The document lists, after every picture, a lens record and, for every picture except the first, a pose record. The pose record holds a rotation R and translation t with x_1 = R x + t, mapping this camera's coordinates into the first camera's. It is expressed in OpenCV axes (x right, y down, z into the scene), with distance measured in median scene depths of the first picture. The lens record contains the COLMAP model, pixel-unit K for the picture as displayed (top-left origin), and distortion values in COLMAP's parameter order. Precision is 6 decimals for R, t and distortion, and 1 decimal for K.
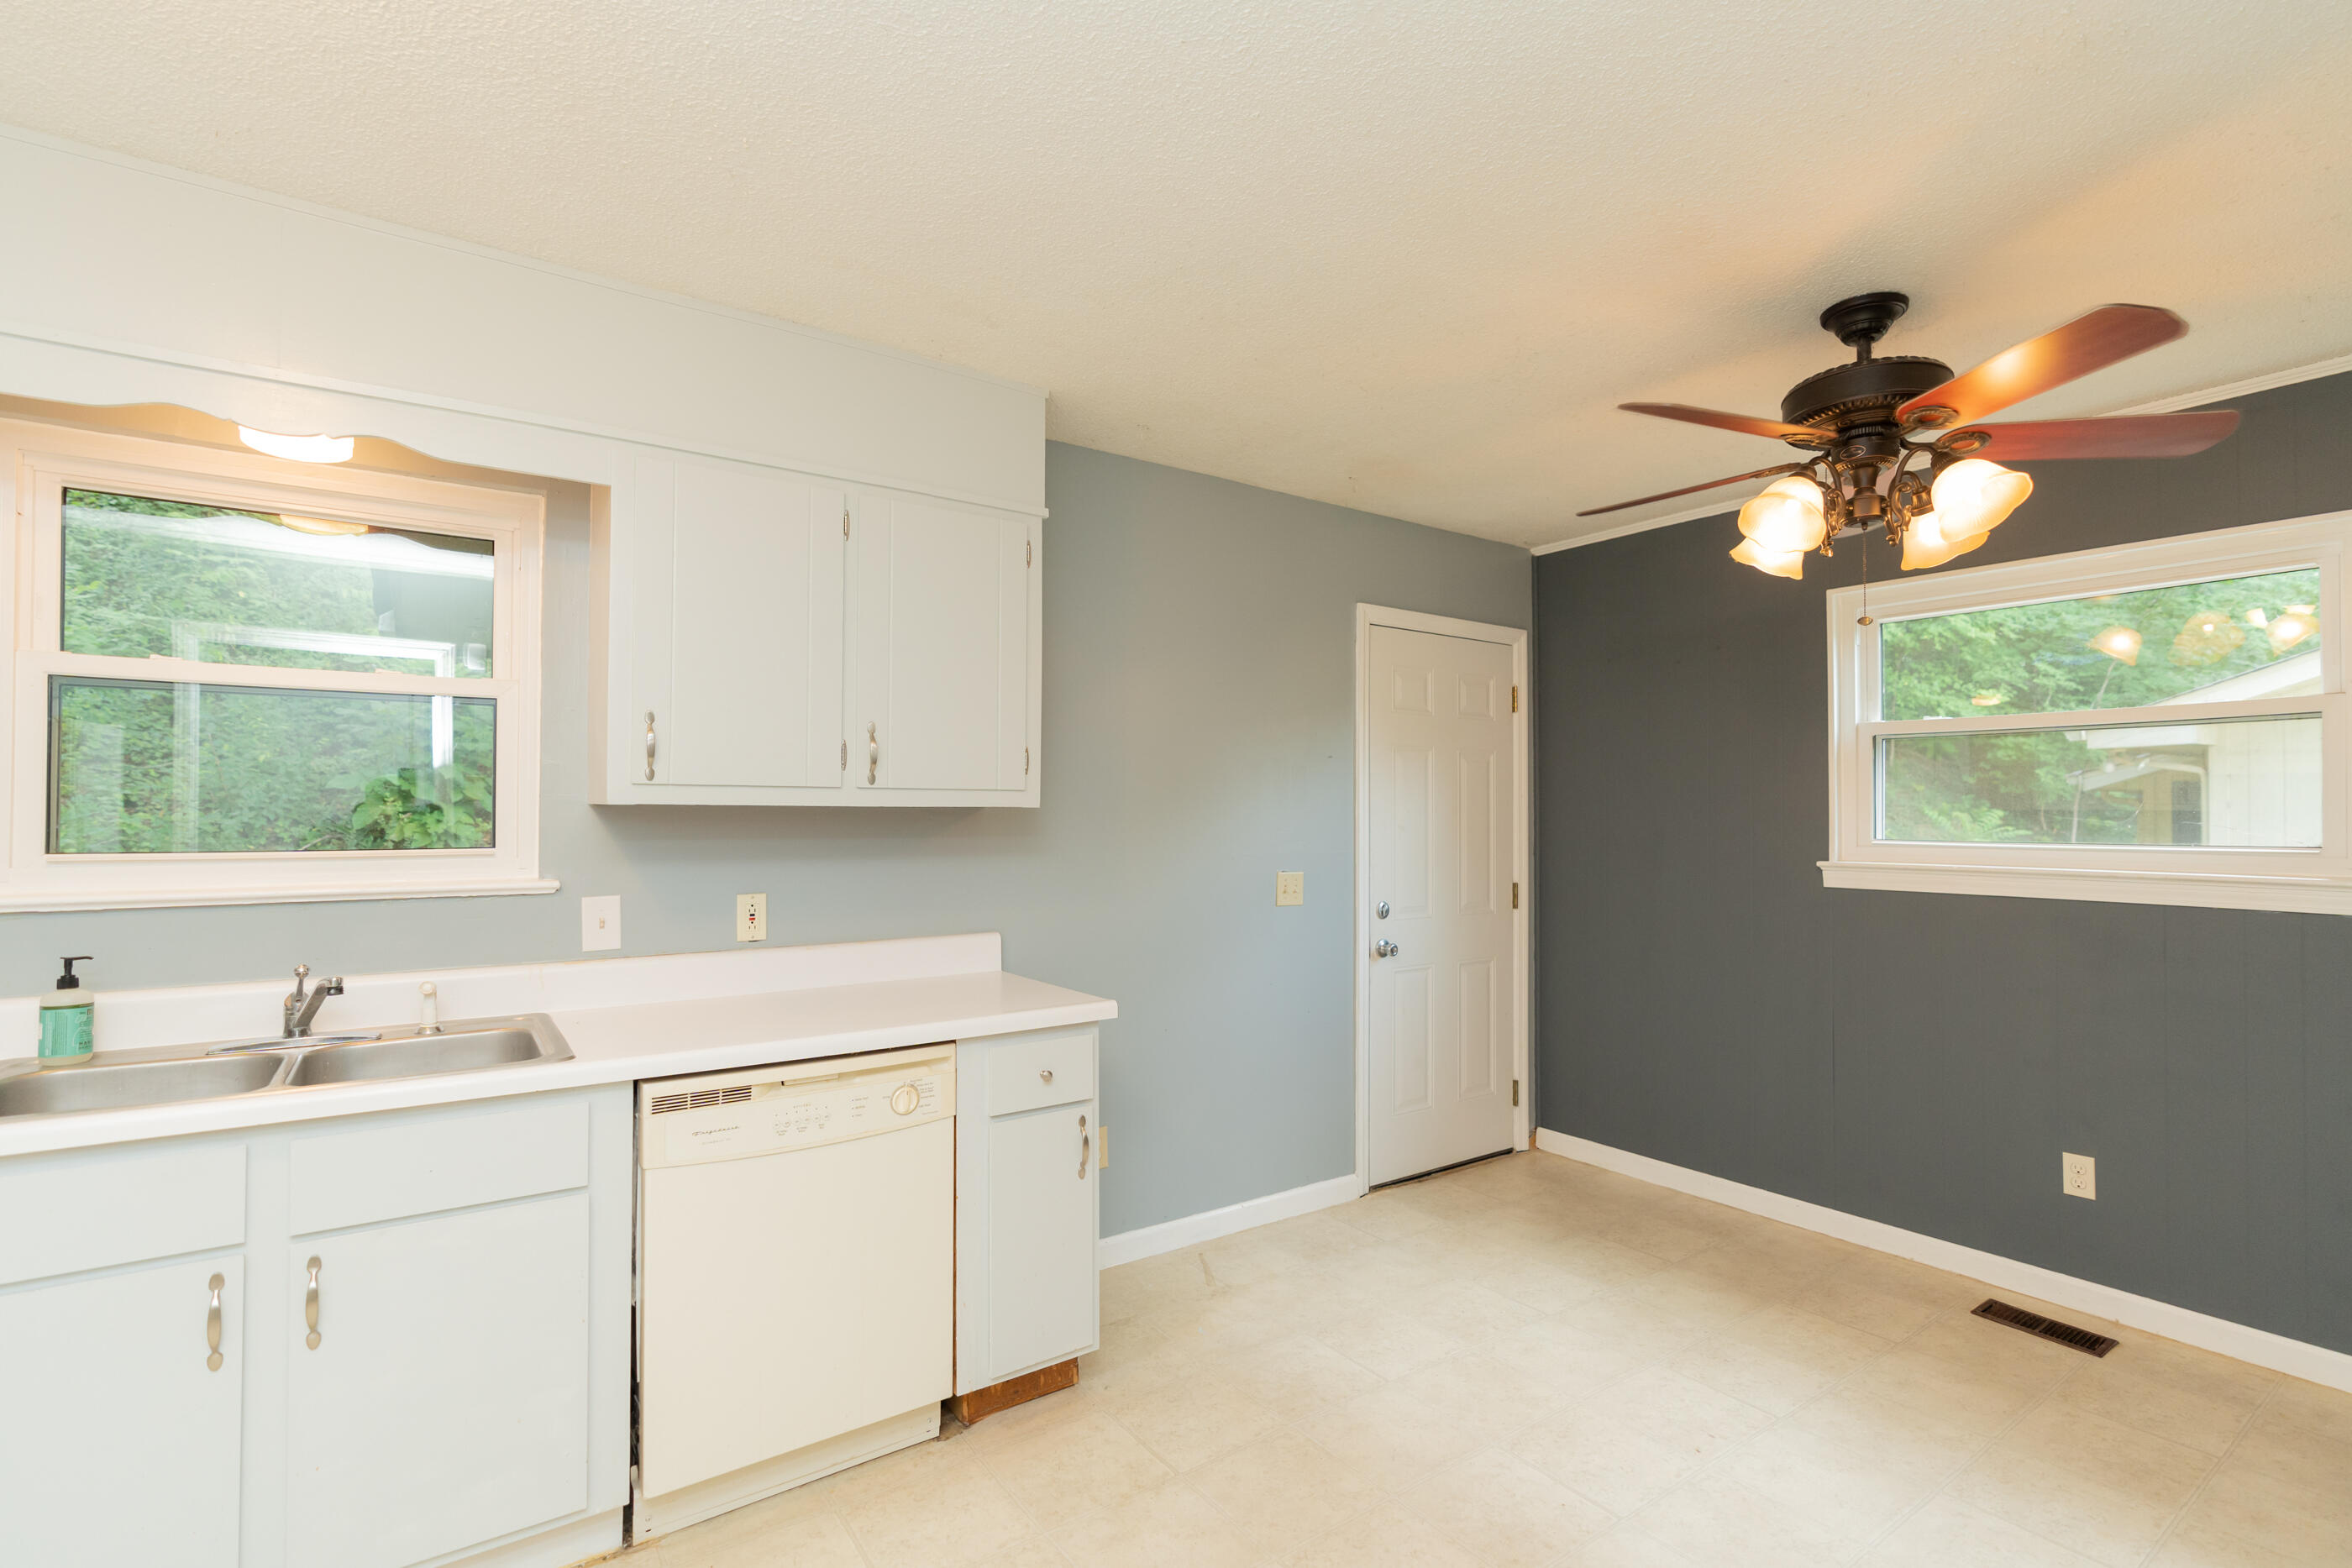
lens RADIAL K [[1046.7, 0, 1174.4], [0, 1046.7, 799.6], [0, 0, 1]] dist [-0.010111, 0.000619]
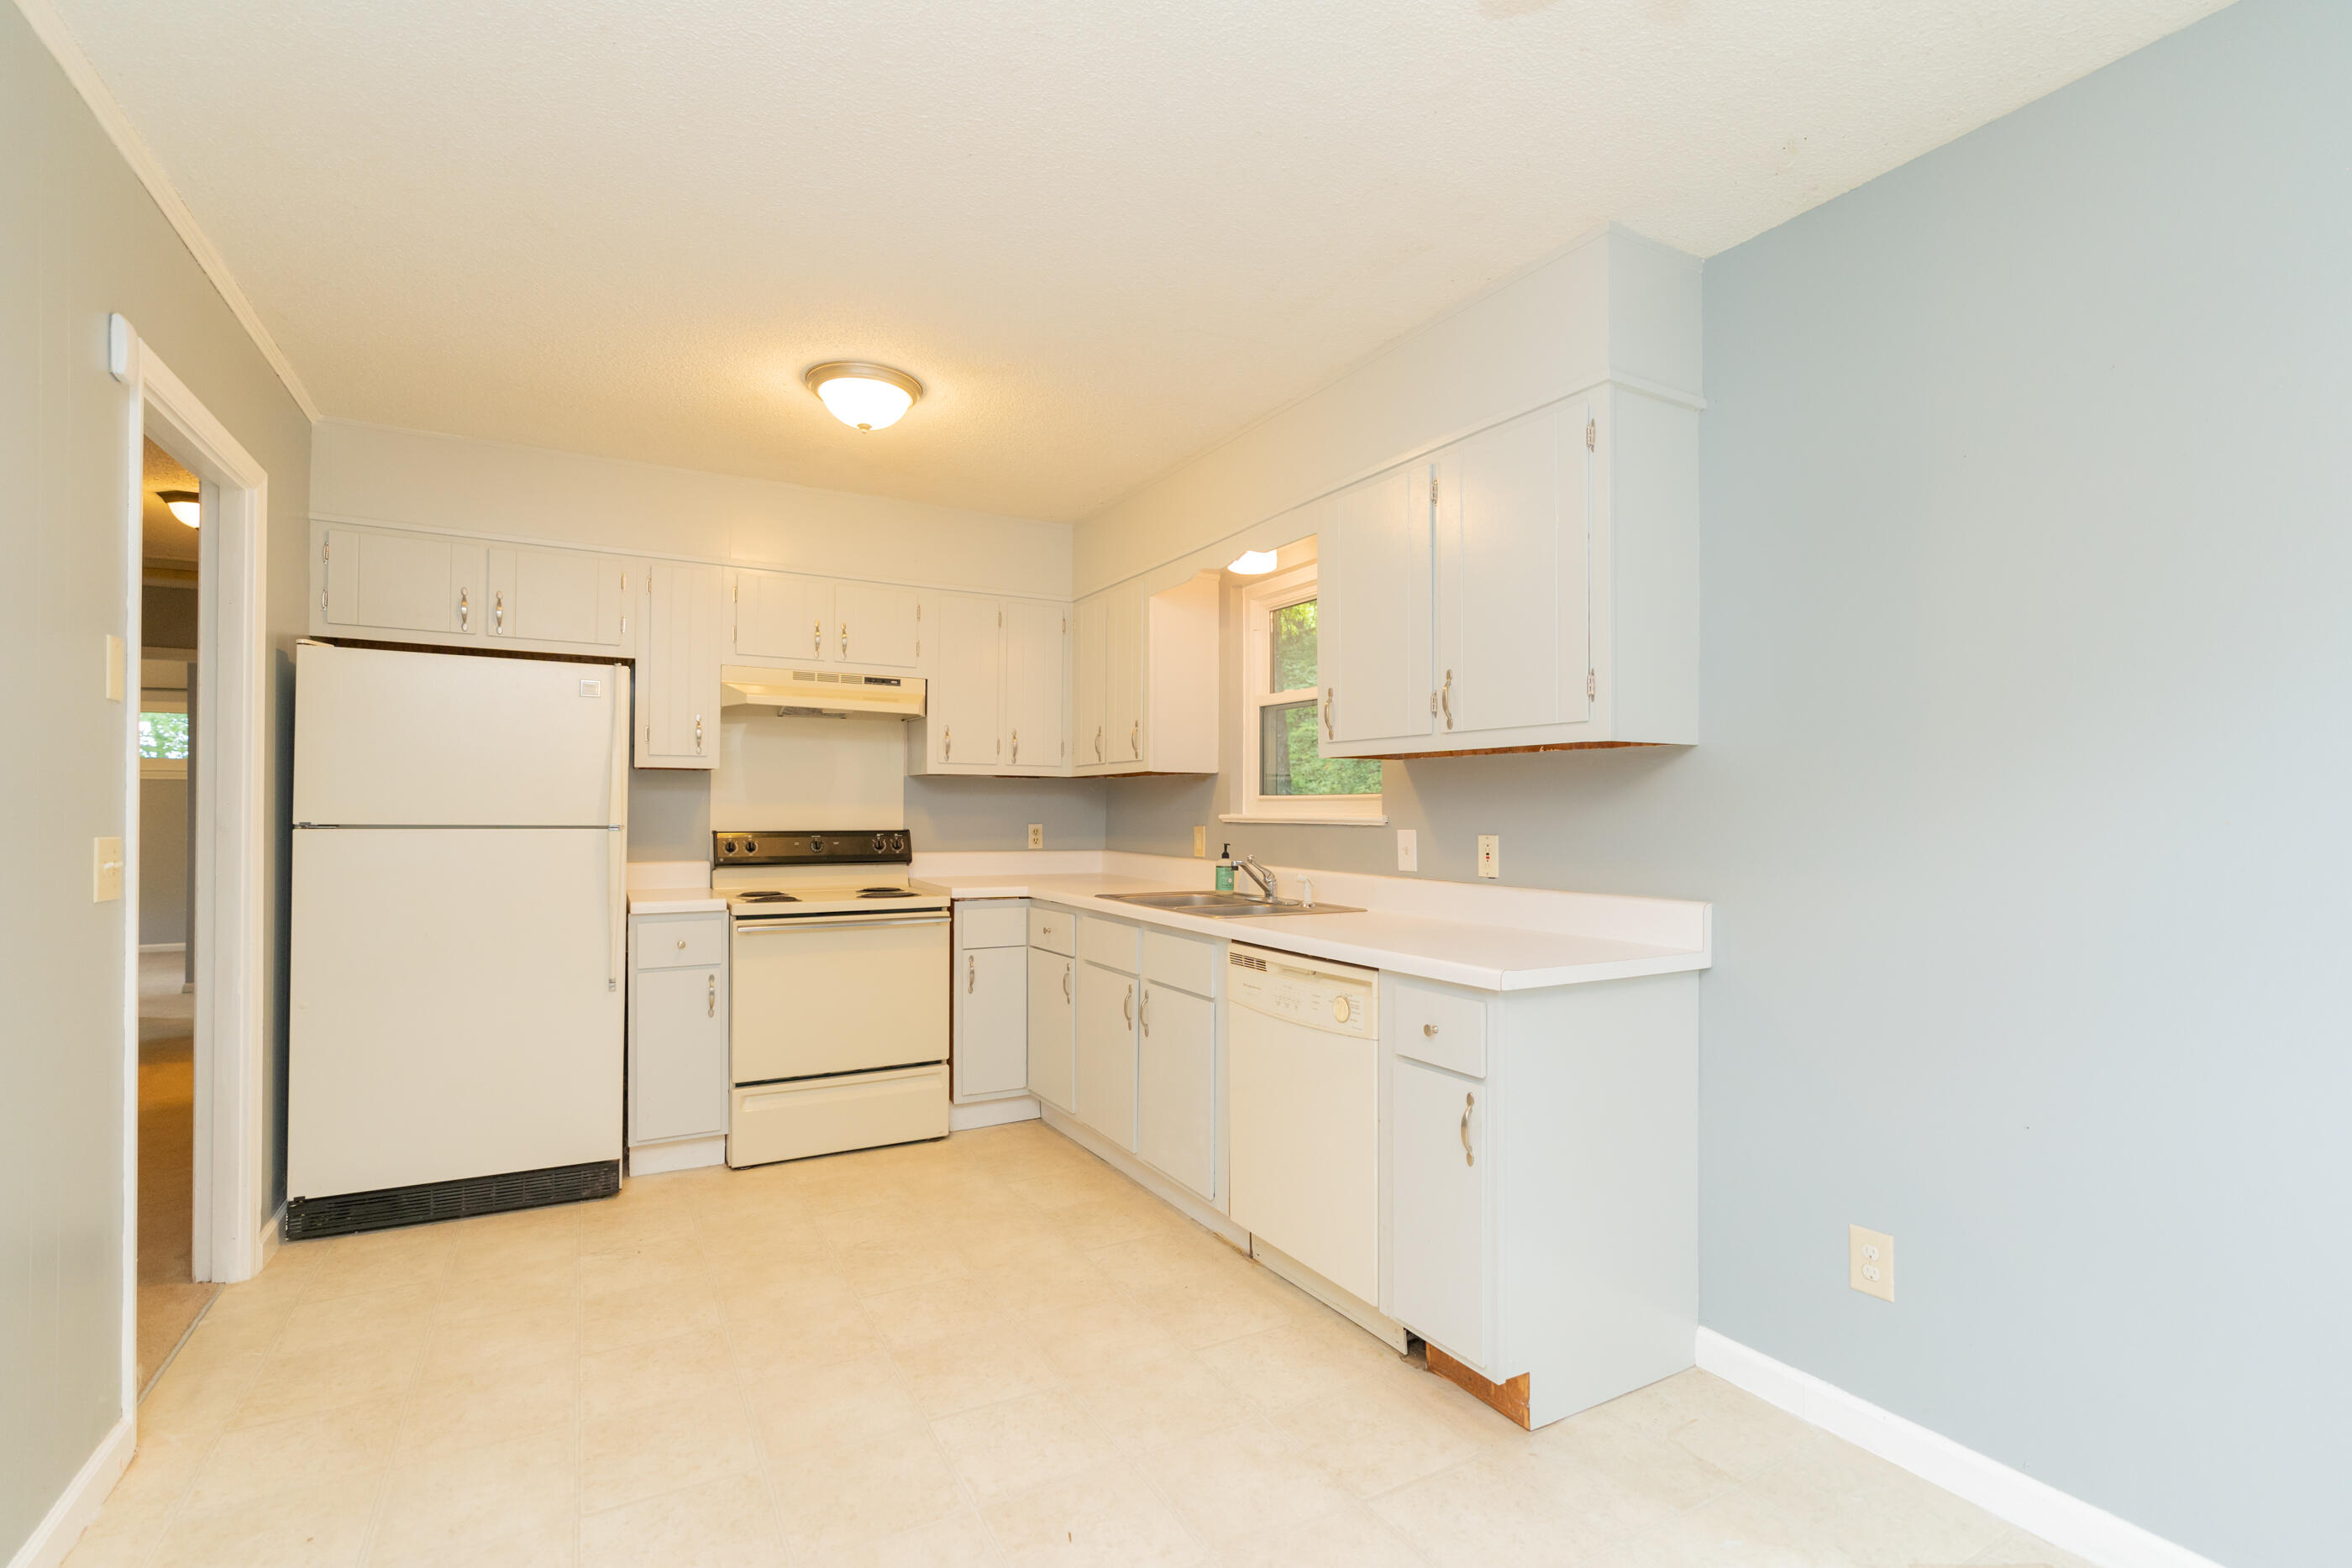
lens RADIAL K [[1046.7, 0, 1174.4], [0, 1046.7, 799.6], [0, 0, 1]] dist [-0.010111, 0.000619]
pose [[-0.084550, -0.006806, -0.996396, 0.801693], [0.013029, 0.999884, -0.007936, 0.062512], [0.996334, -0.013653, -0.084452, 0.837934]]
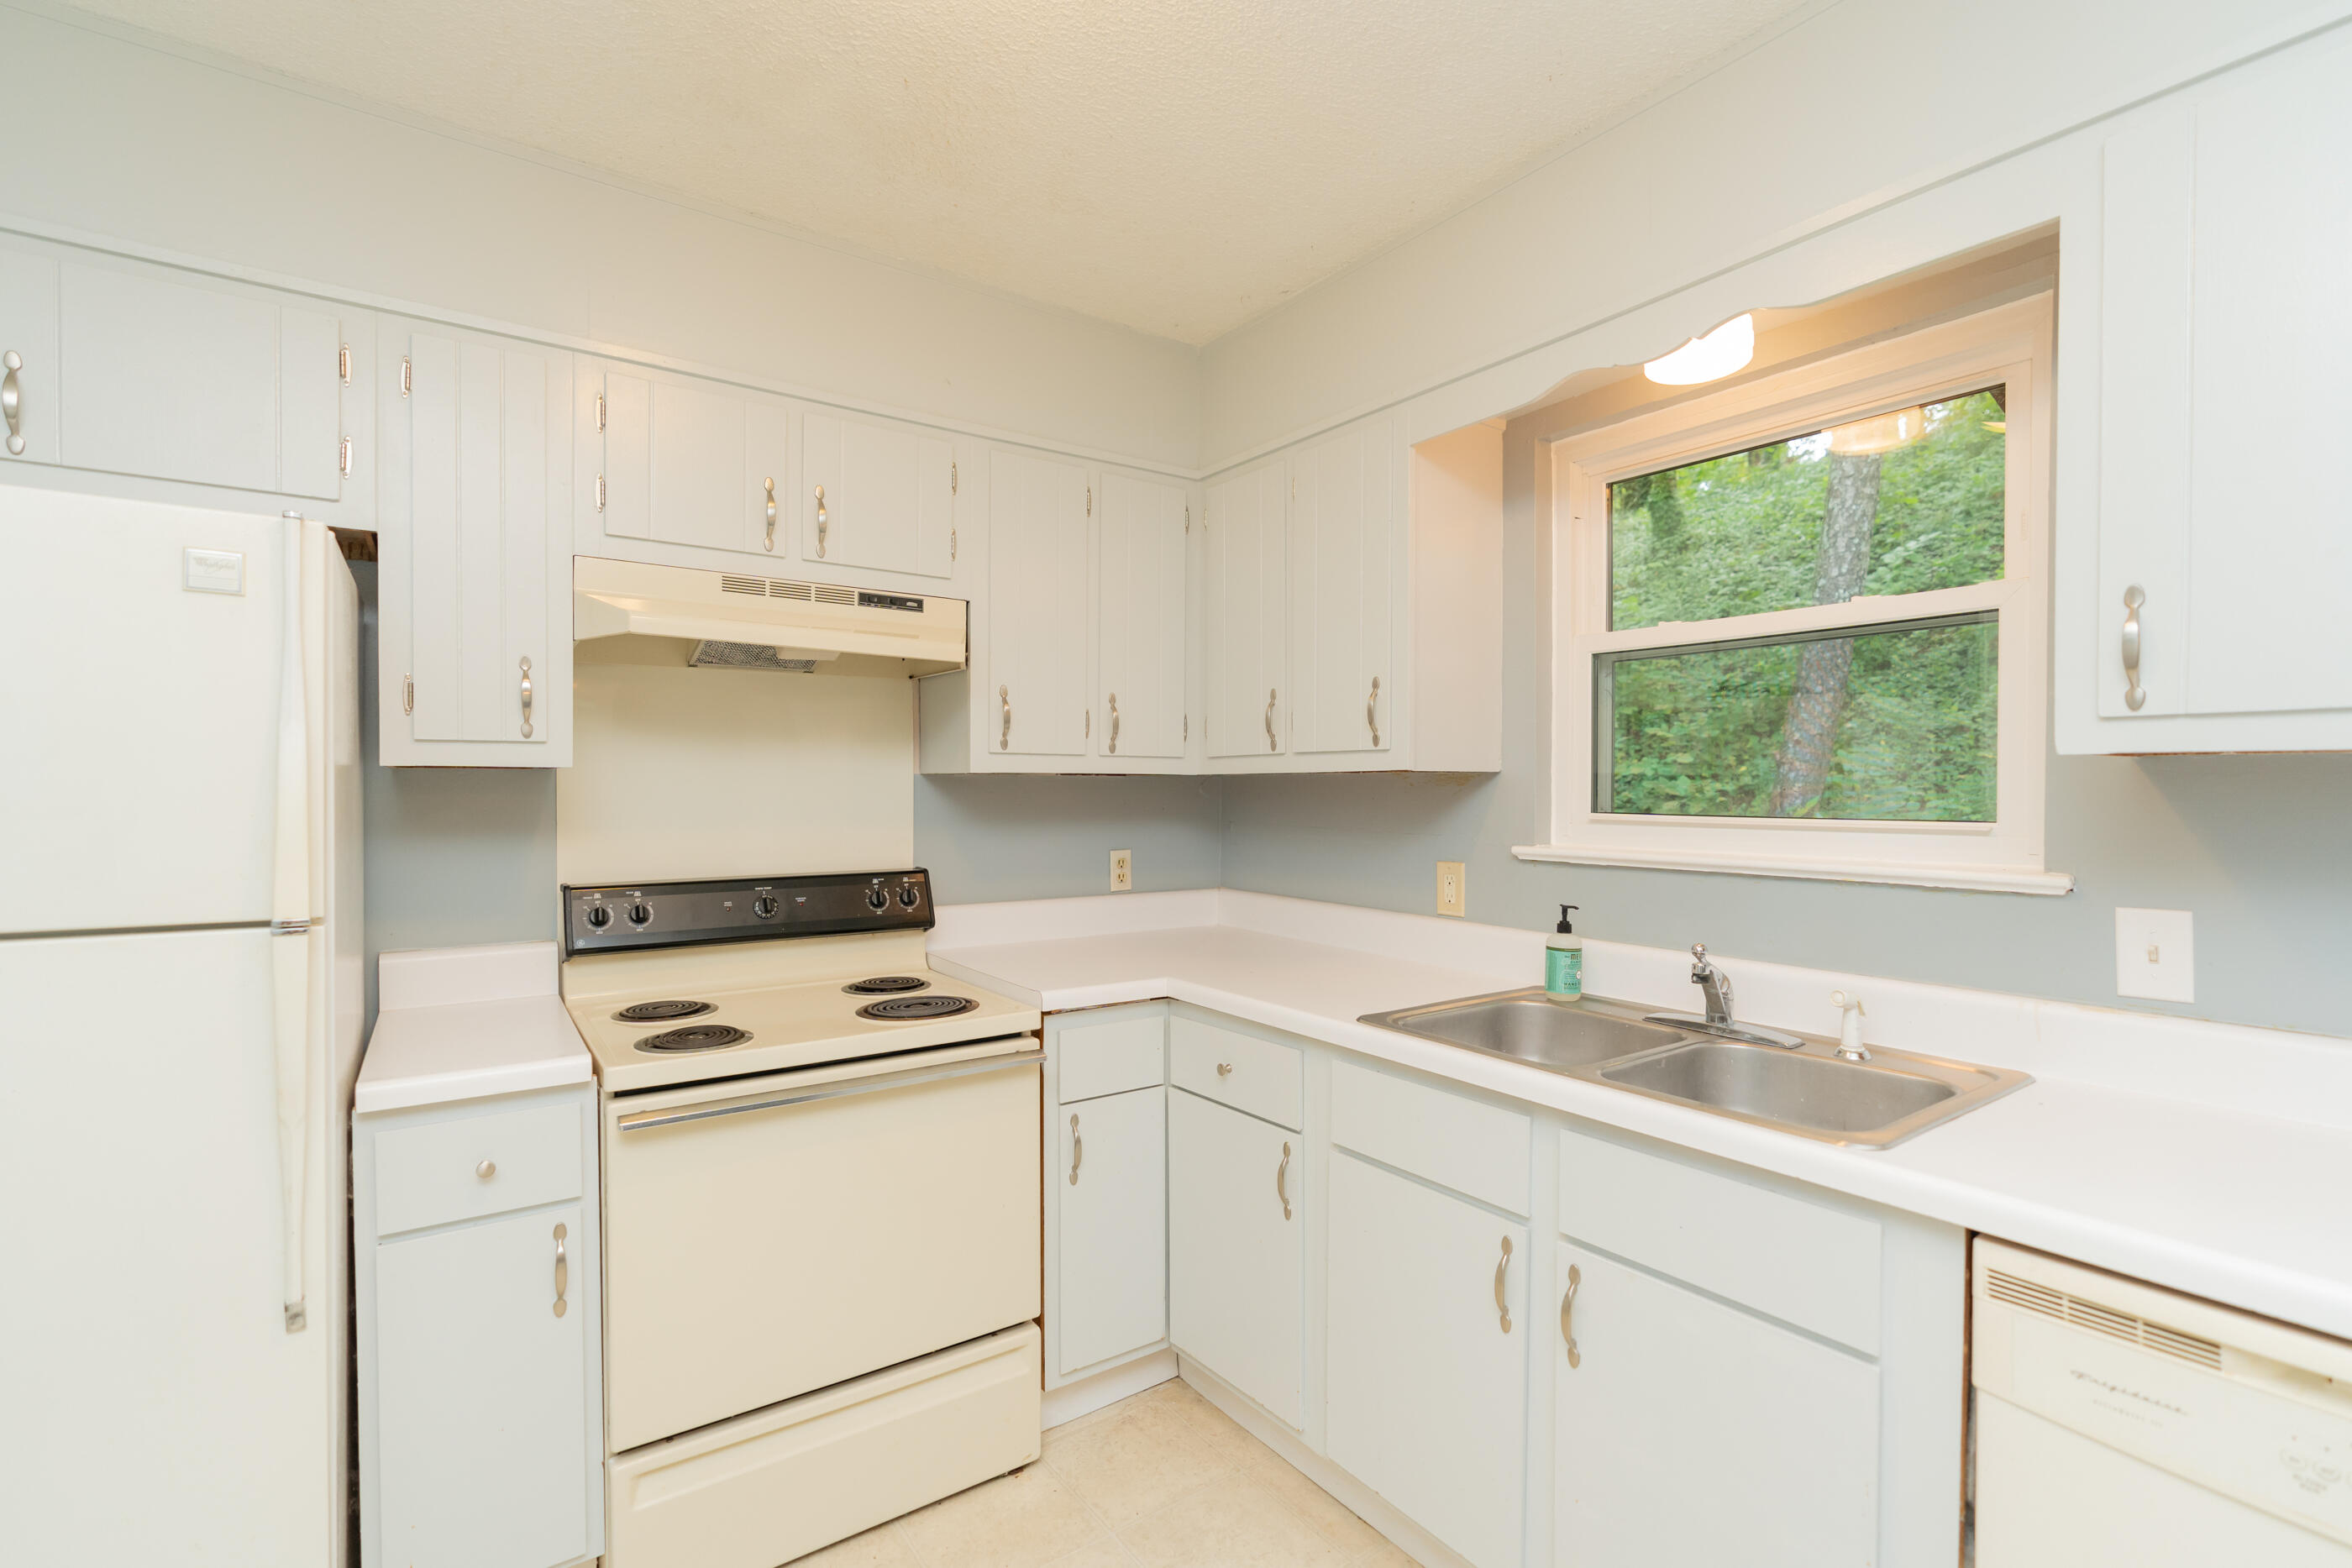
lens RADIAL K [[1046.7, 0, 1174.4], [0, 1046.7, 799.6], [0, 0, 1]] dist [-0.010111, 0.000619]
pose [[0.021215, 0.014860, -0.999664, 0.039443], [0.014952, 0.999773, 0.015179, 0.011709], [0.999663, -0.015269, 0.020988, 0.433232]]
